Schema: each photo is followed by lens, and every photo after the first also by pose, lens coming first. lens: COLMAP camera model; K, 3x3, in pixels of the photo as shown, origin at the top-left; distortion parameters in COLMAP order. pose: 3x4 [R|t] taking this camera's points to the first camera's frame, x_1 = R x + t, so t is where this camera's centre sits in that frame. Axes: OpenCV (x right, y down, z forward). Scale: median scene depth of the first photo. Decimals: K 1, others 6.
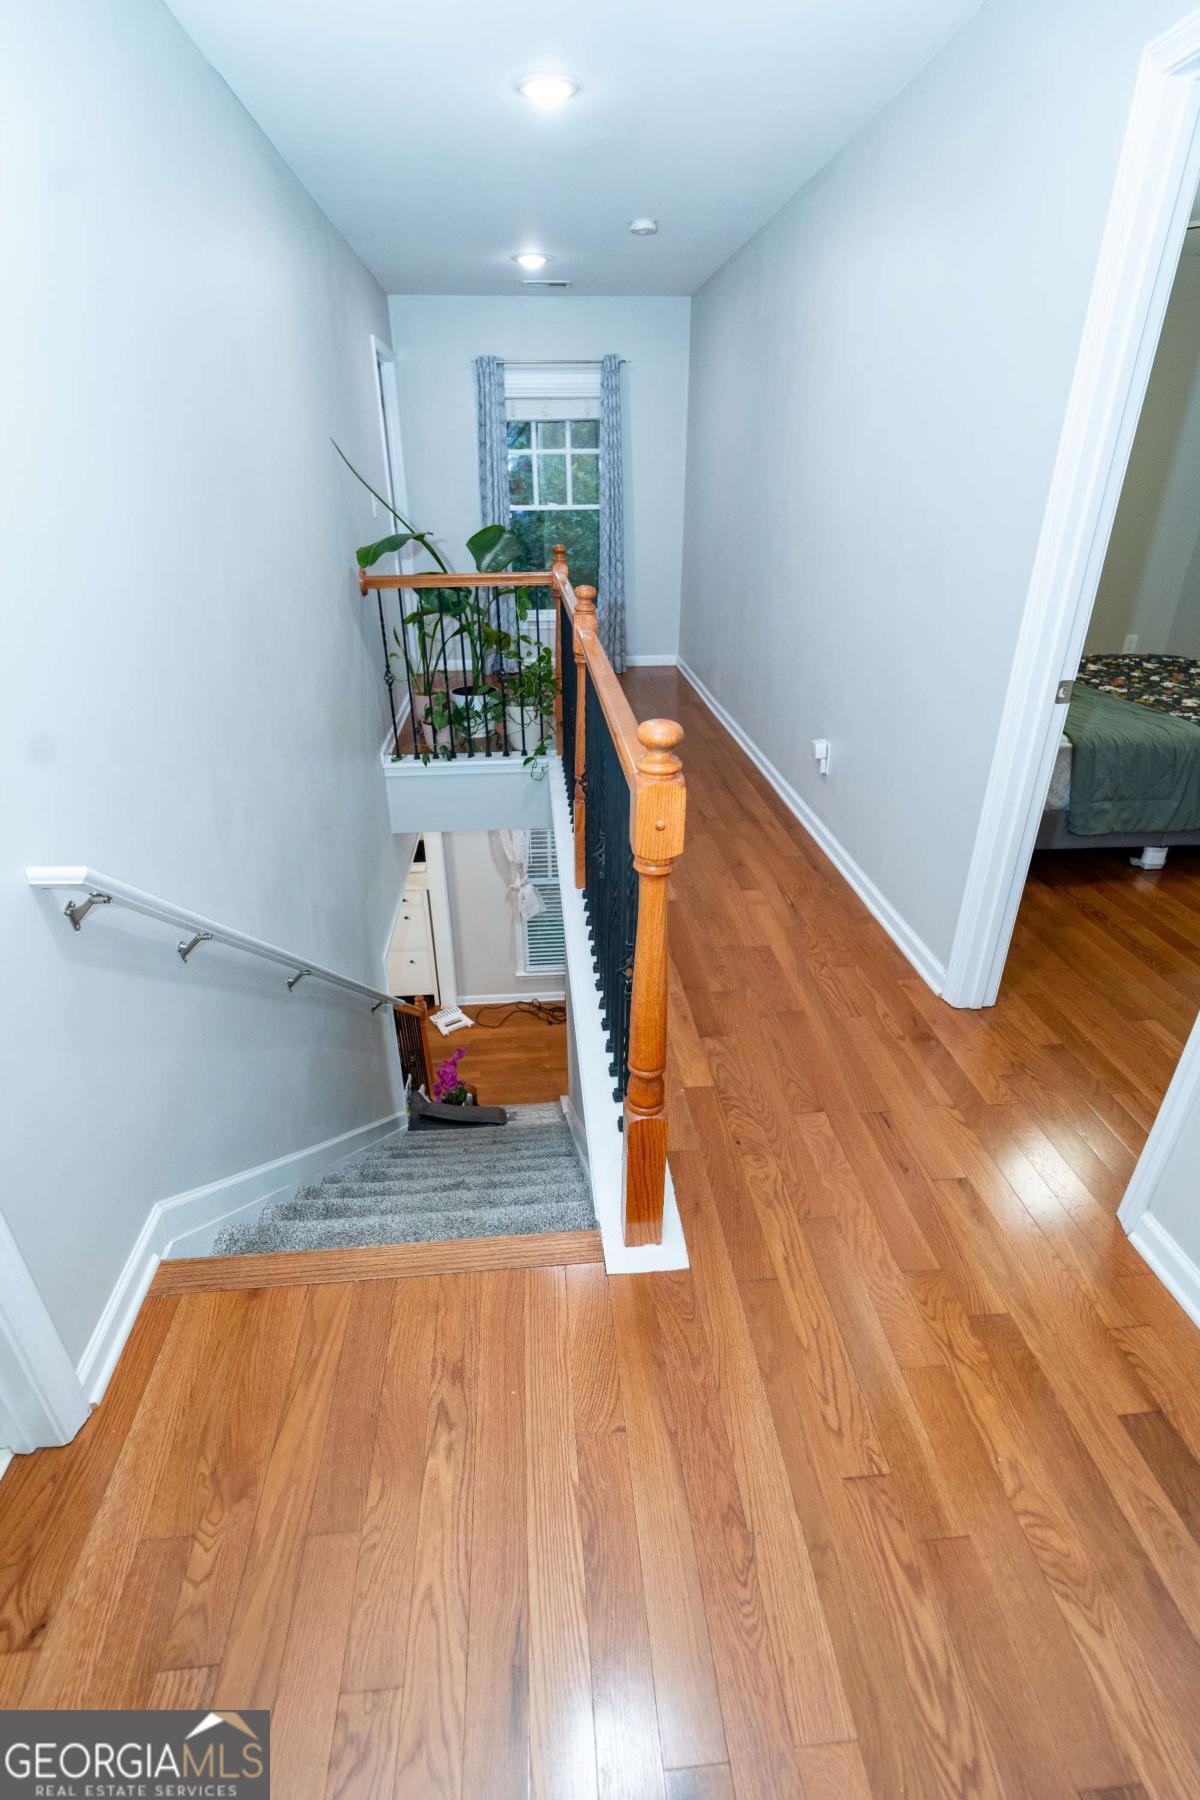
lens RADIAL K [[831.8, 0, 593.6], [0, 831.8, 898.3], [0, 0, 1]] dist [-0.011512, 0.007133]
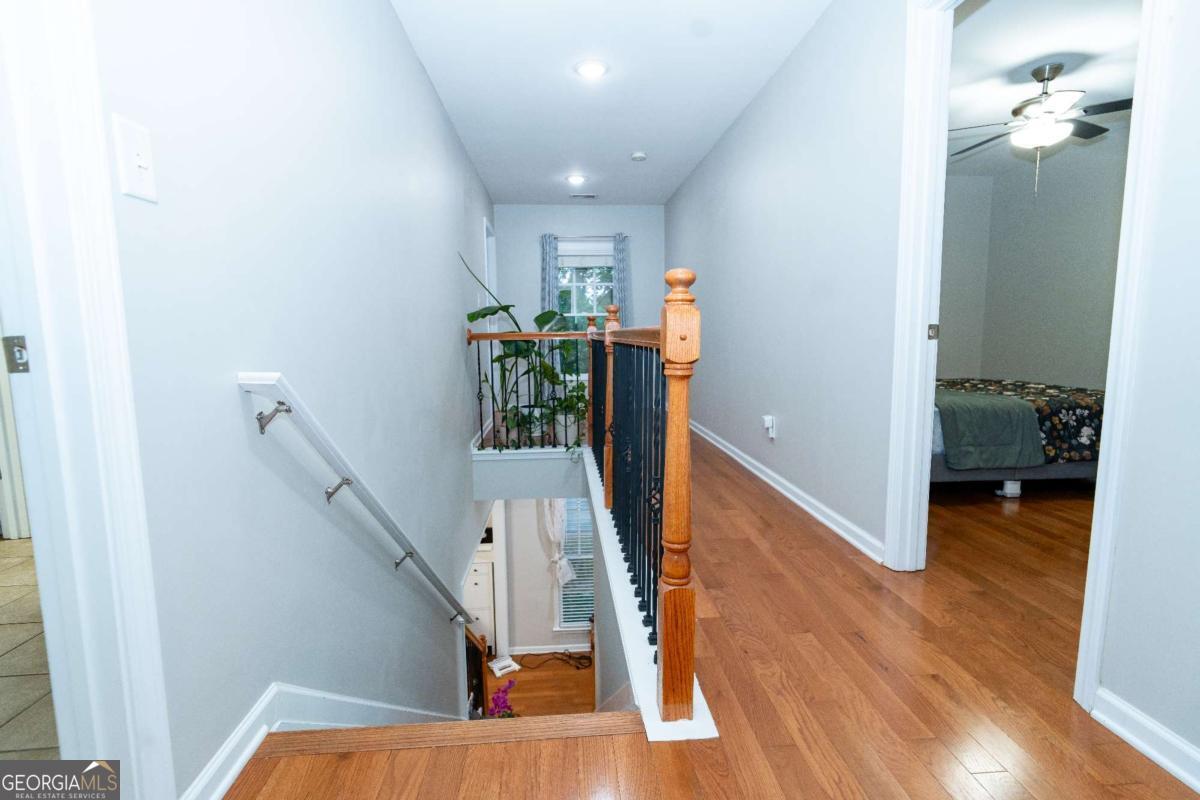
lens RADIAL K [[554.6, 0, 599.6], [0, 554.6, 393.0], [0, 0, 1]] dist [-0.011512, 0.007133]
pose [[0.999947, -0.003123, -0.009856, -0.021800], [-0.000494, 0.937754, -0.347301, 0.133066], [0.010327, 0.347287, 0.937702, 0.051998]]
